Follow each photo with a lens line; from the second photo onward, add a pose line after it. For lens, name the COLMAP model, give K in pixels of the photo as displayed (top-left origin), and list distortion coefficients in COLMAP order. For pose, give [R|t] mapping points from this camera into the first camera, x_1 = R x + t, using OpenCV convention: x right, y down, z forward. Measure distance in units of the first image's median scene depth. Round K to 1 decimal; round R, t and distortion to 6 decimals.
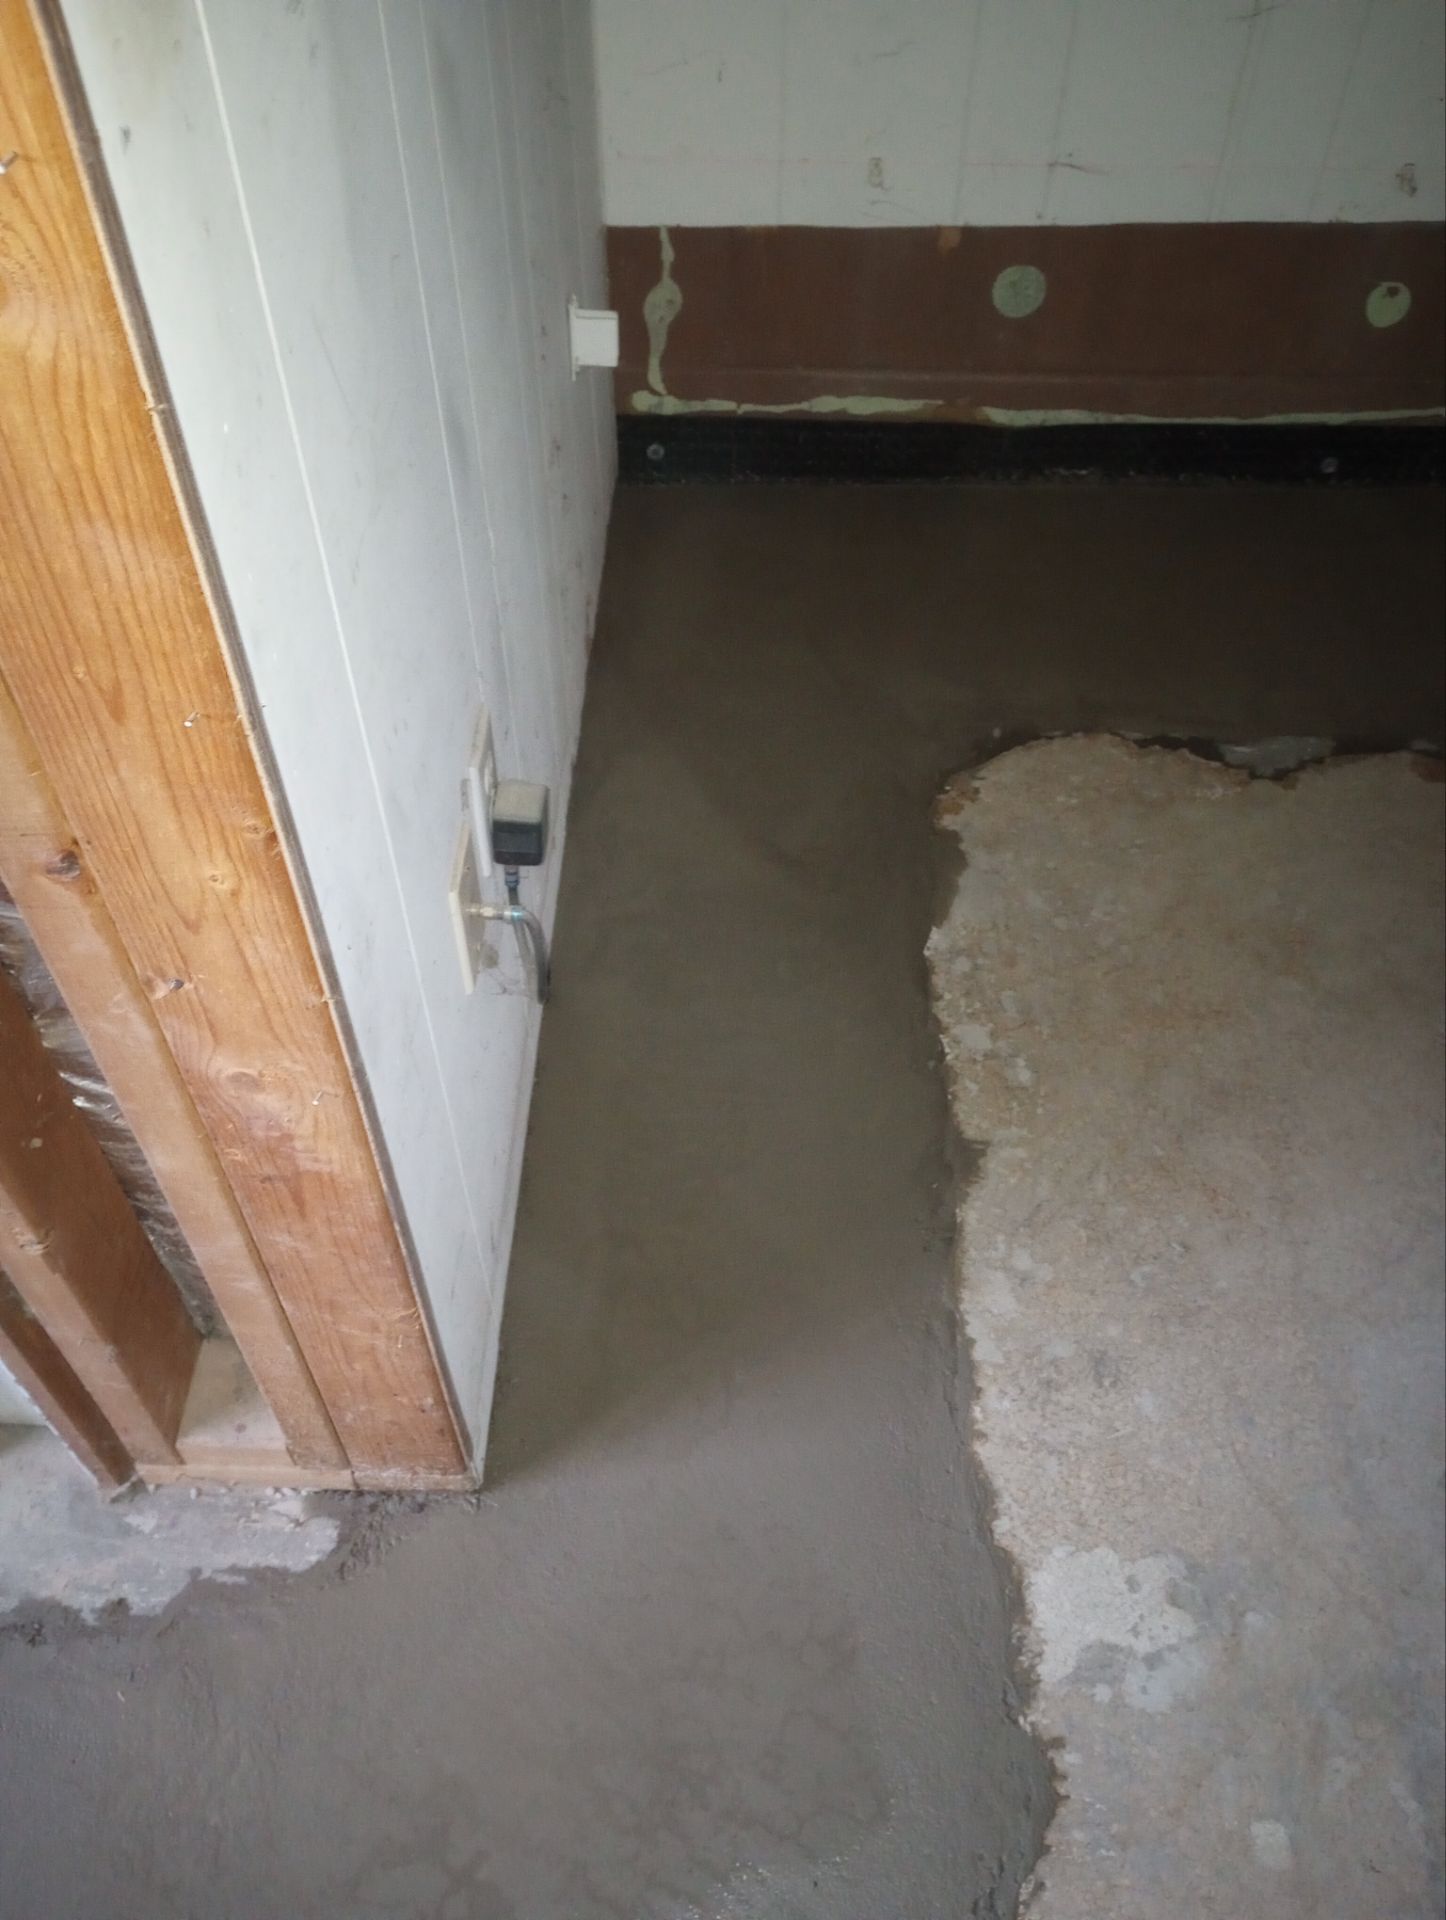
lens RADIAL K [[1577.2, 0, 722.8], [0, 1577.2, 966.6], [0, 0, 1]] dist [0.054108, -0.069390]
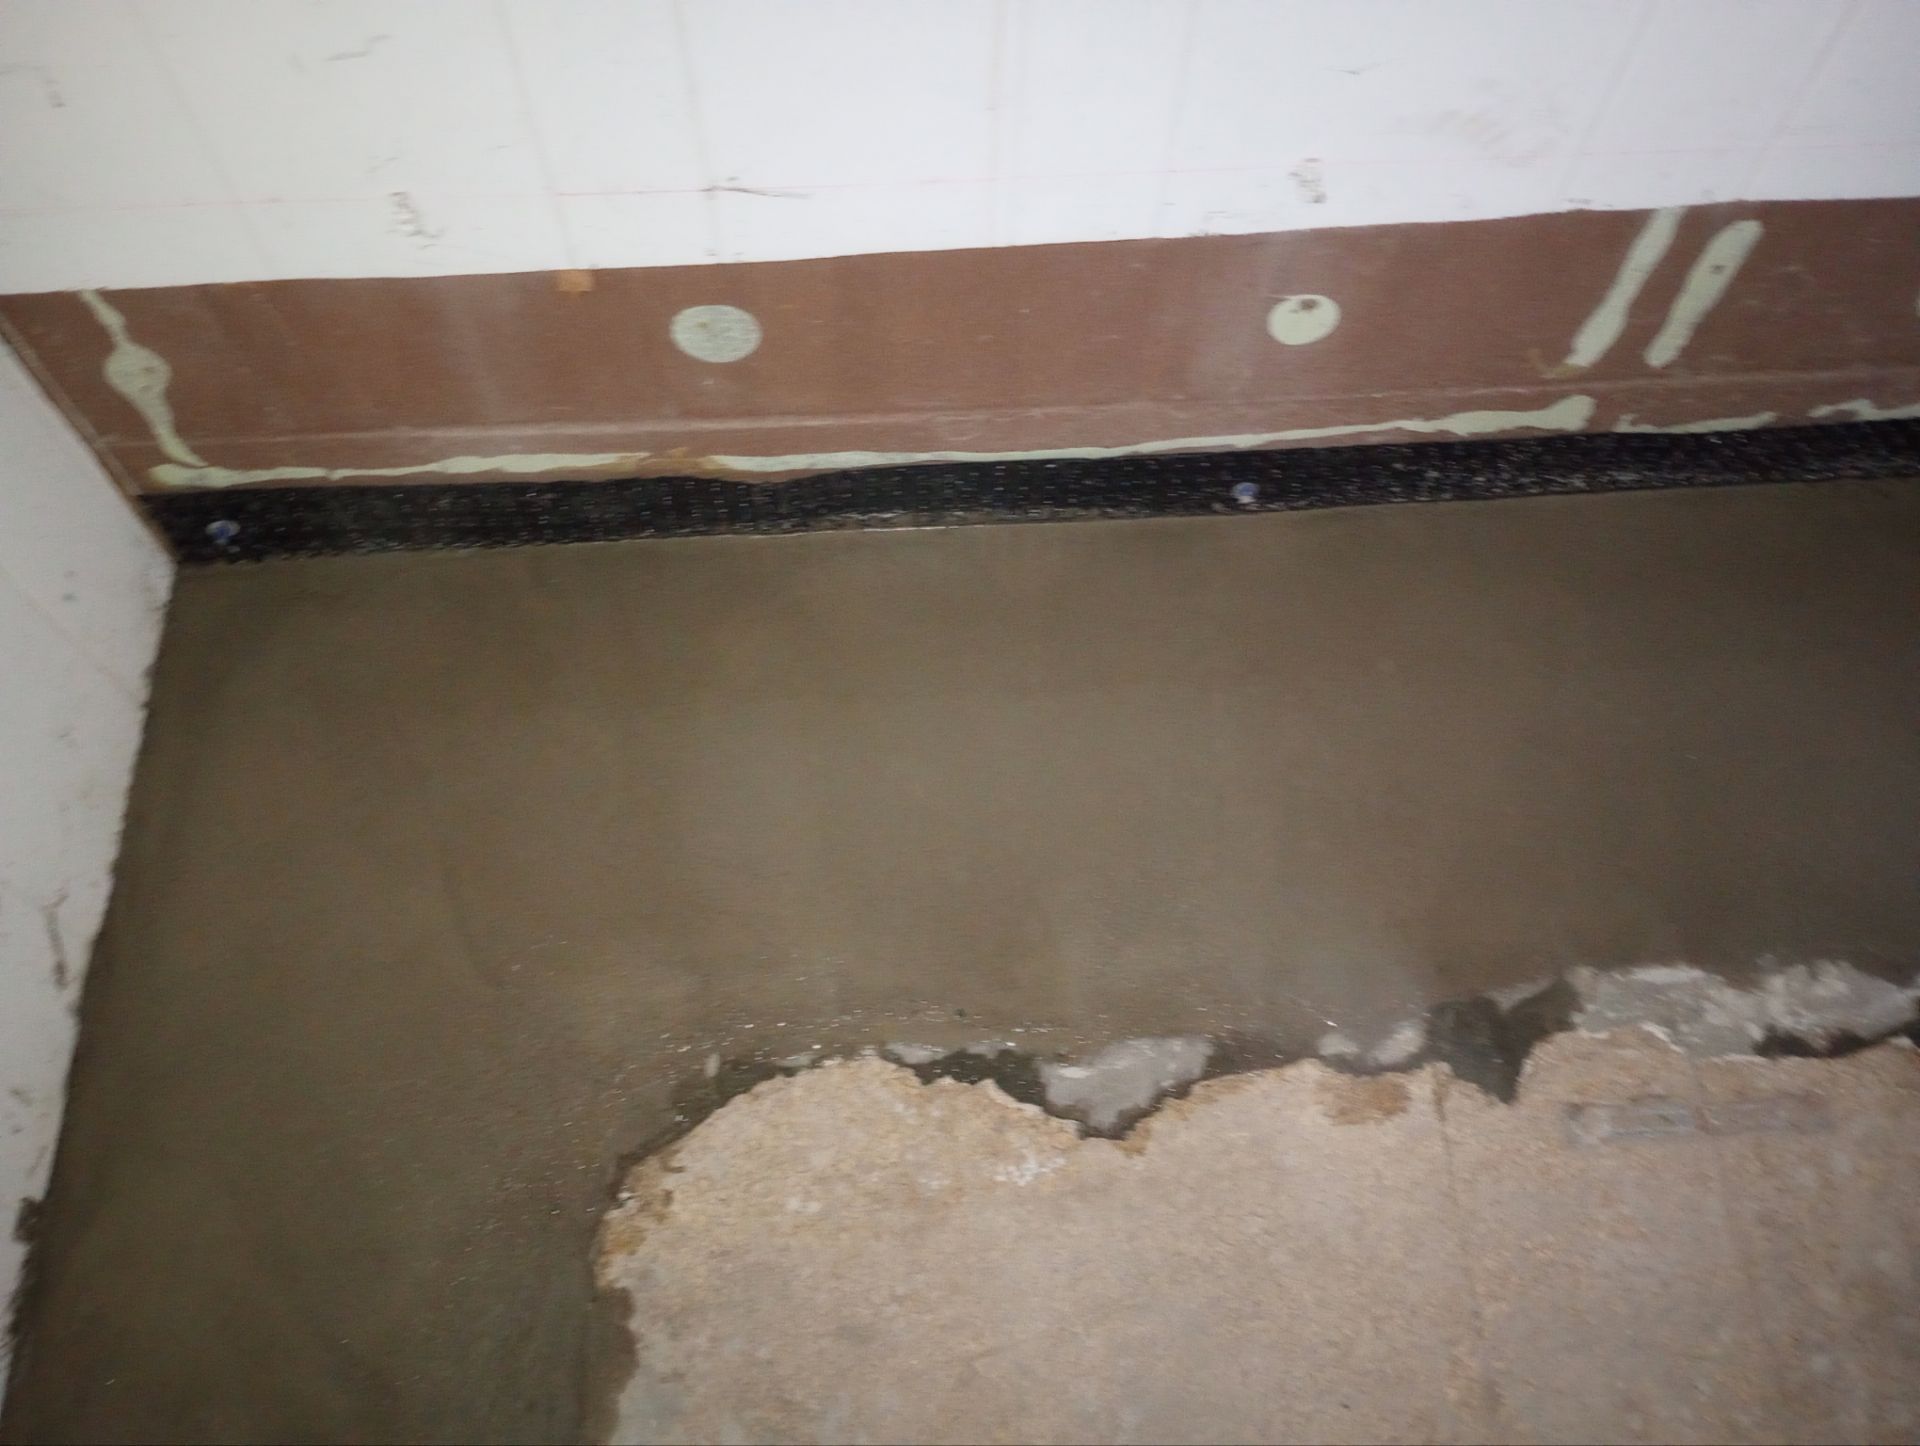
lens RADIAL K [[1577.2, 0, 958.3], [0, 1577.2, 716.2], [0, 0, 1]] dist [0.054108, -0.069390]
pose [[0.996986, -0.063792, 0.044154, 0.259248], [0.052536, 0.973901, 0.220808, -0.437149], [-0.057087, -0.217823, 0.974317, 0.382503]]
